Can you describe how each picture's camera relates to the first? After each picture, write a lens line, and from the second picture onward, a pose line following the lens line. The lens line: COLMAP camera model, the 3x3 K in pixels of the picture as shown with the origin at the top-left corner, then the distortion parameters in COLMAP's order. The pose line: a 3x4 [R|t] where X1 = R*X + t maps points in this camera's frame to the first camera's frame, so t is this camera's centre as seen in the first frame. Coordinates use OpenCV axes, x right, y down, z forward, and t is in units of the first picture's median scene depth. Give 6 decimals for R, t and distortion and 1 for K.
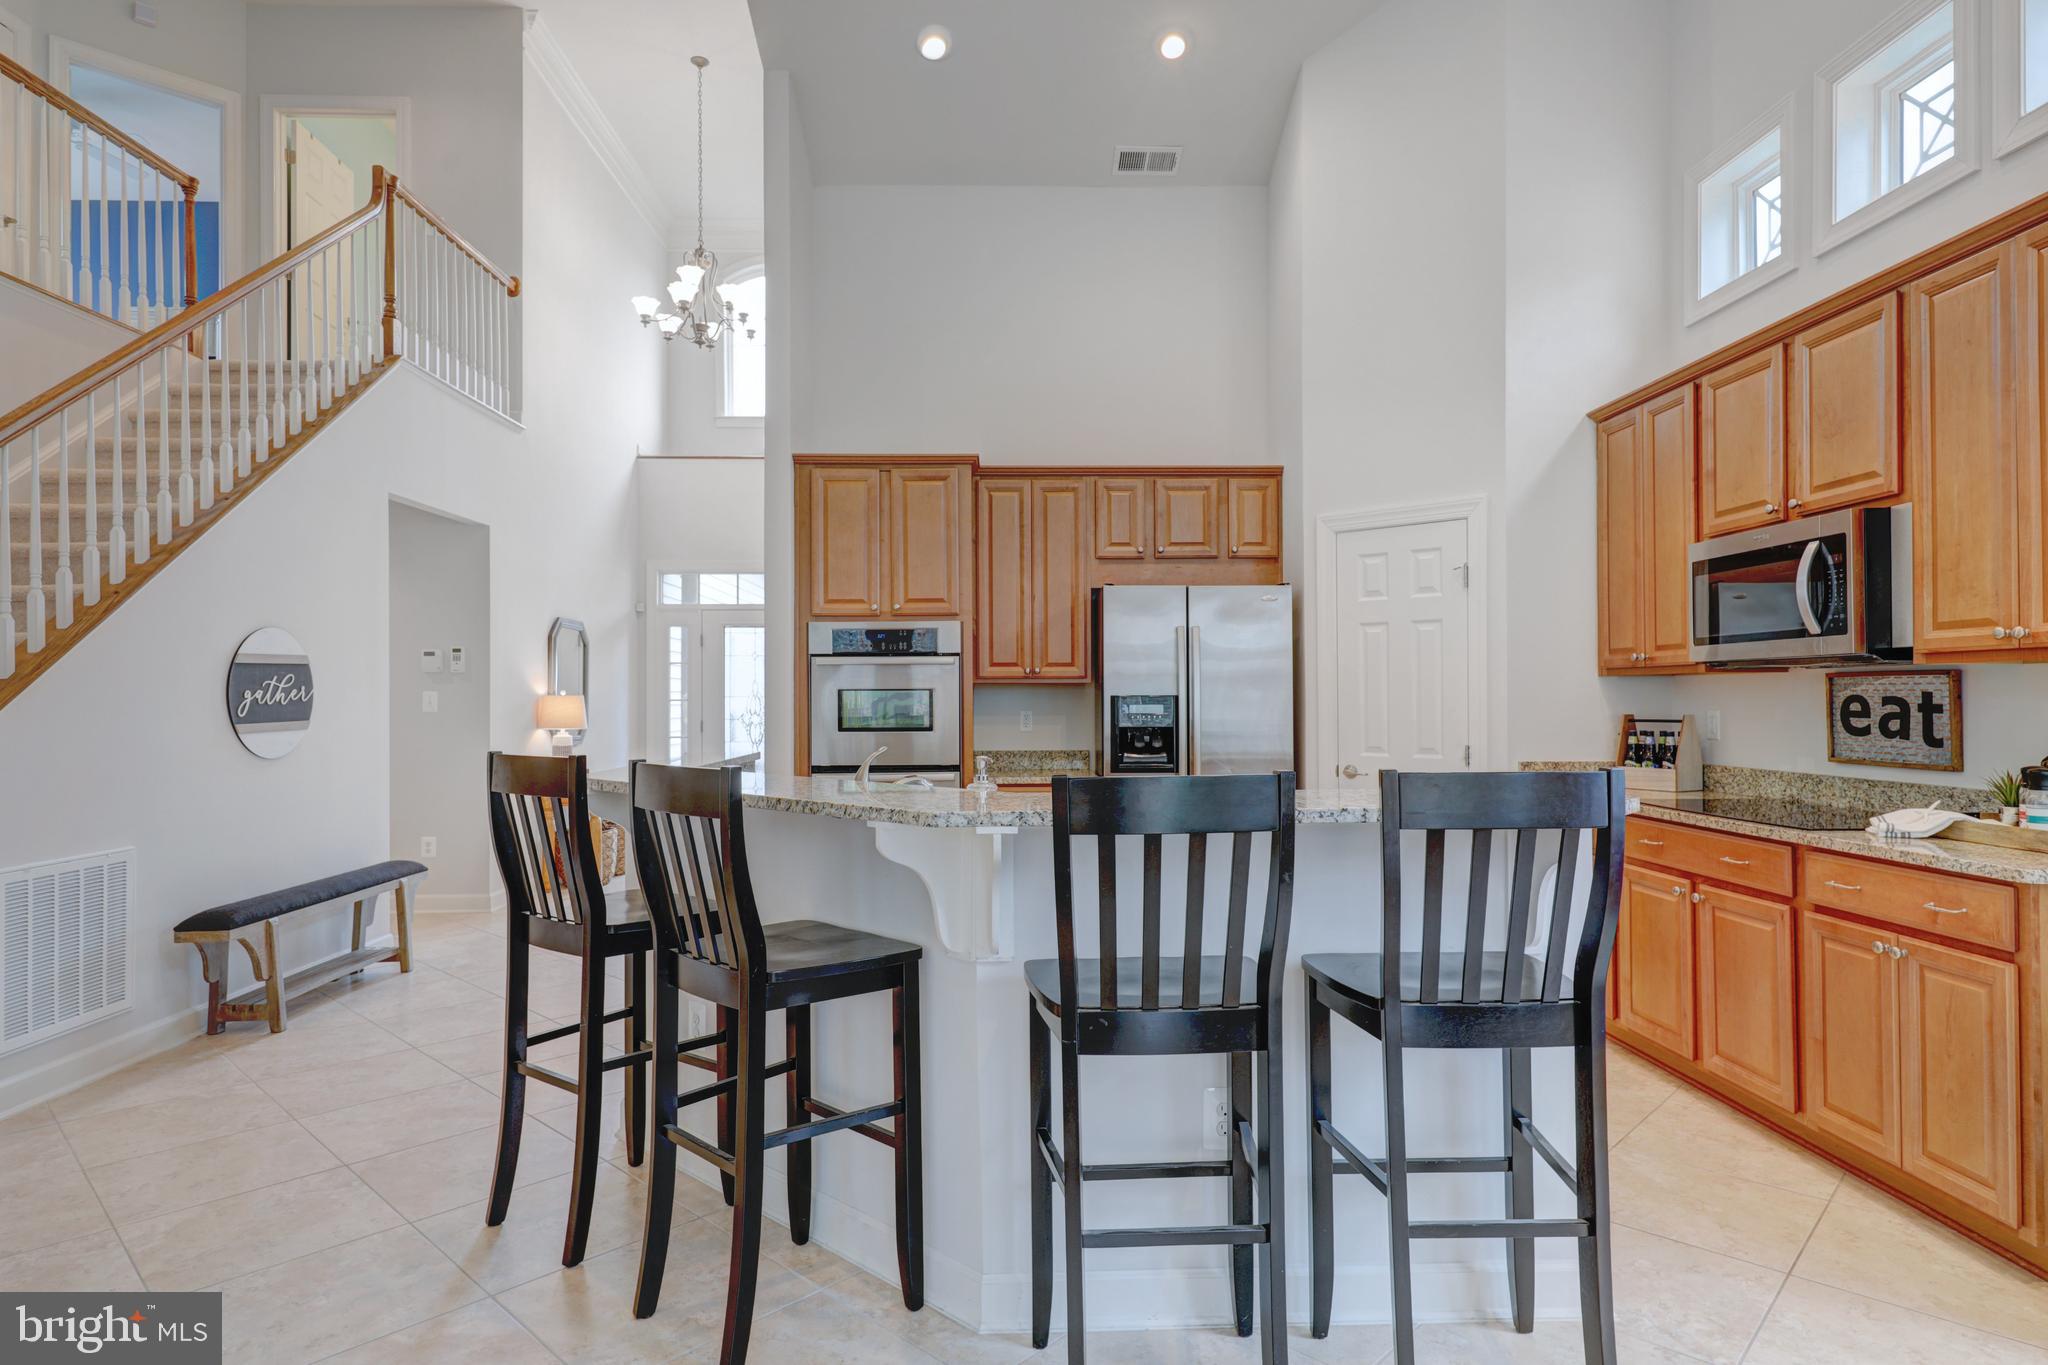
lens RADIAL K [[1124.3, 0, 1019.0], [0, 1124.3, 691.0], [0, 0, 1]] dist [0.004477, 0.000834]
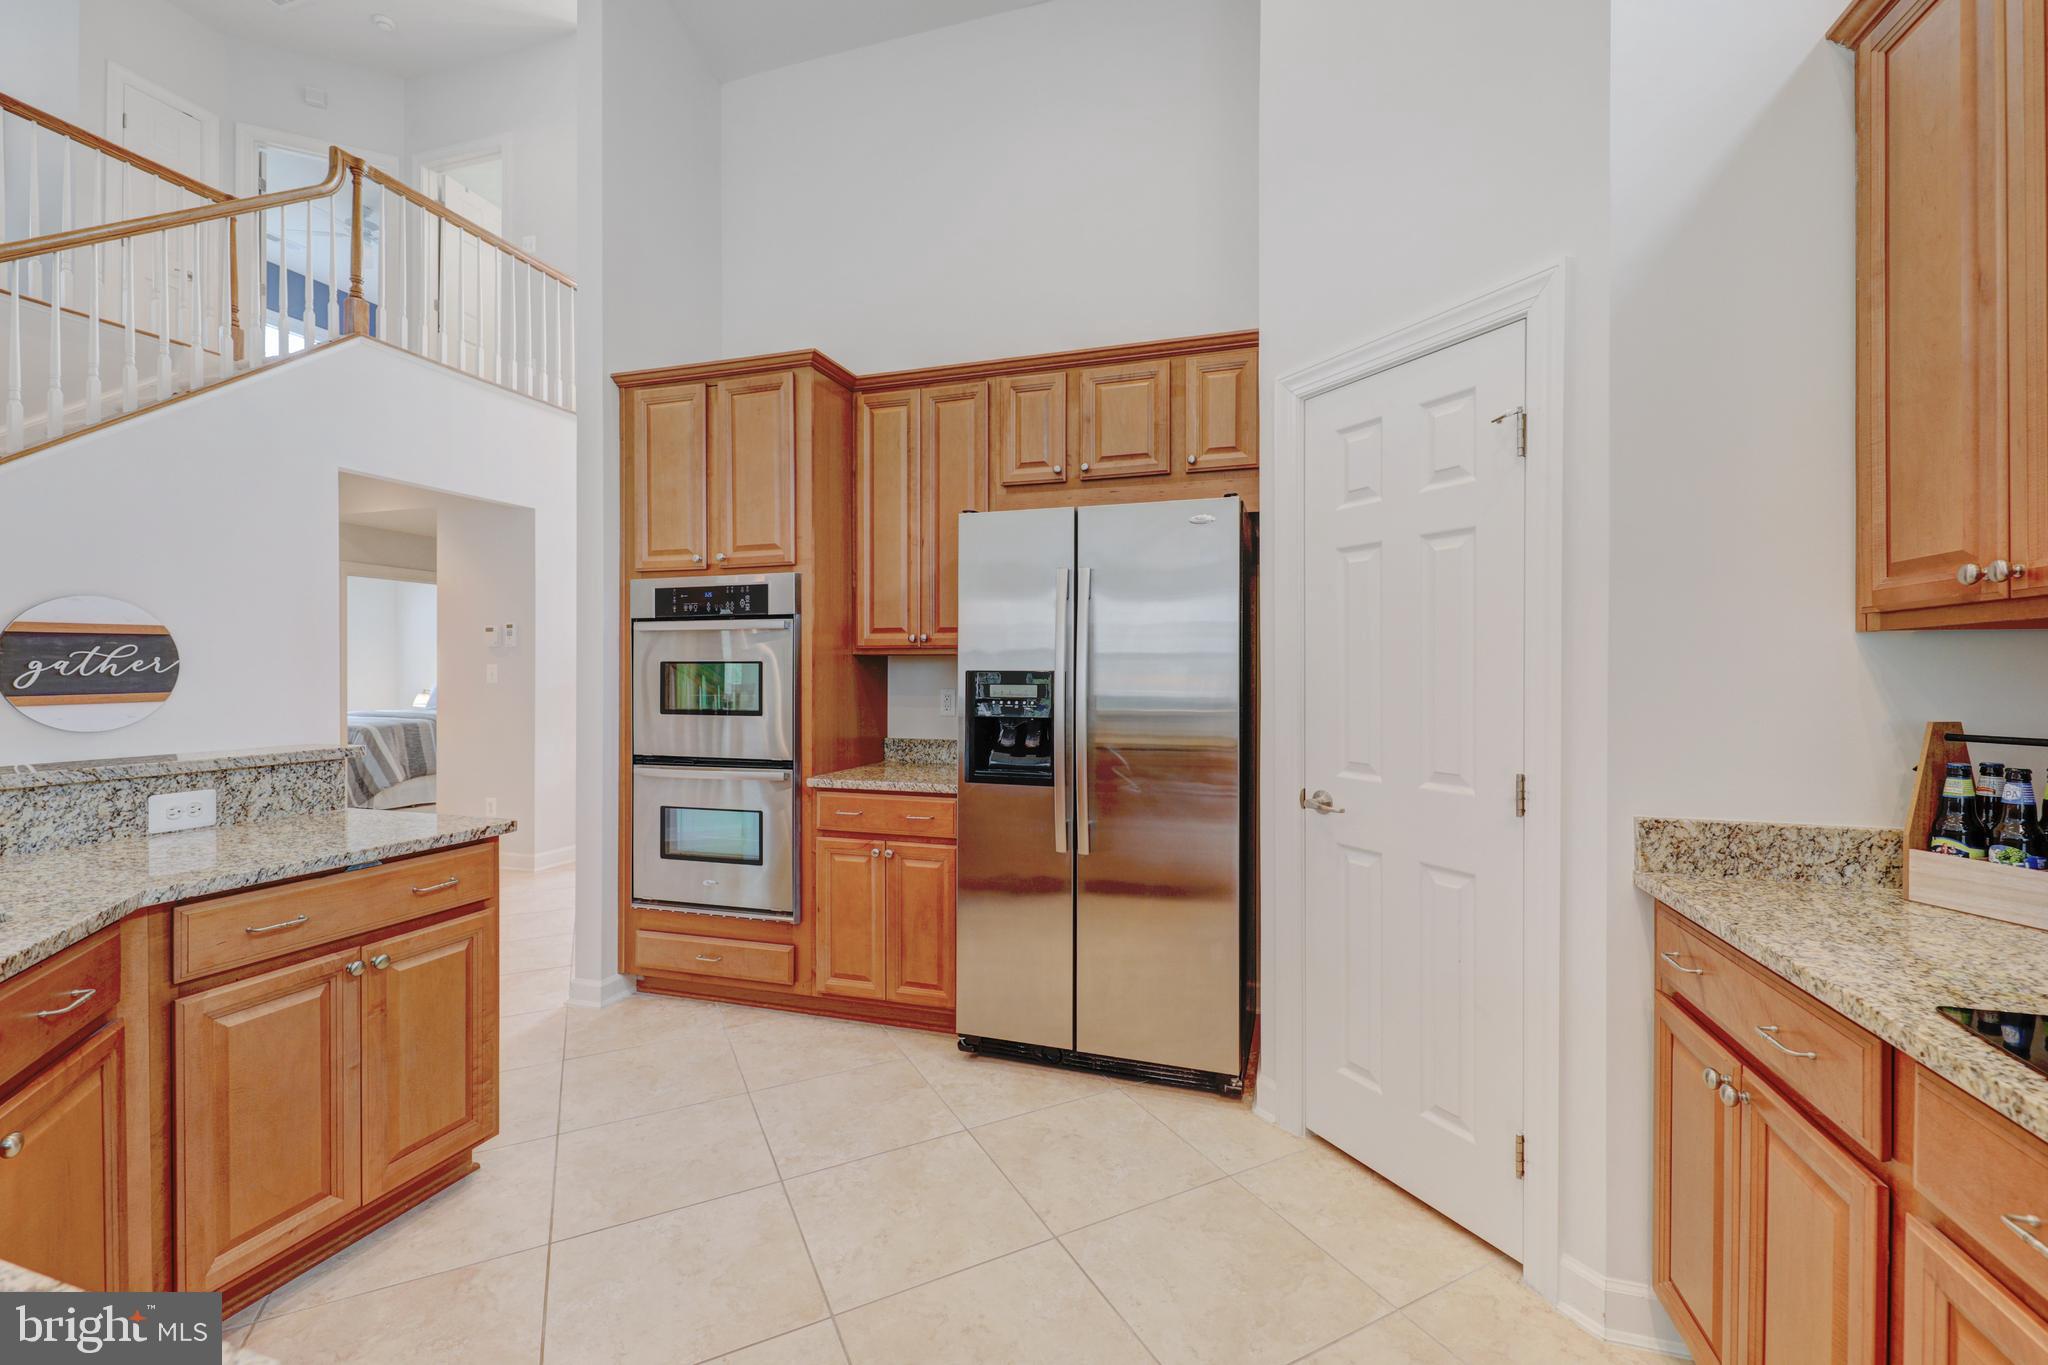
lens RADIAL K [[811.0, 0, 1032.9], [0, 811.0, 677.8], [0, 0, 1]] dist [0.011025, -0.006862]
pose [[0.944373, 0.007507, -0.328792, 0.285238], [-0.003614, 0.999916, 0.012450, 0.001928], [0.328858, -0.010569, 0.944320, 0.536635]]
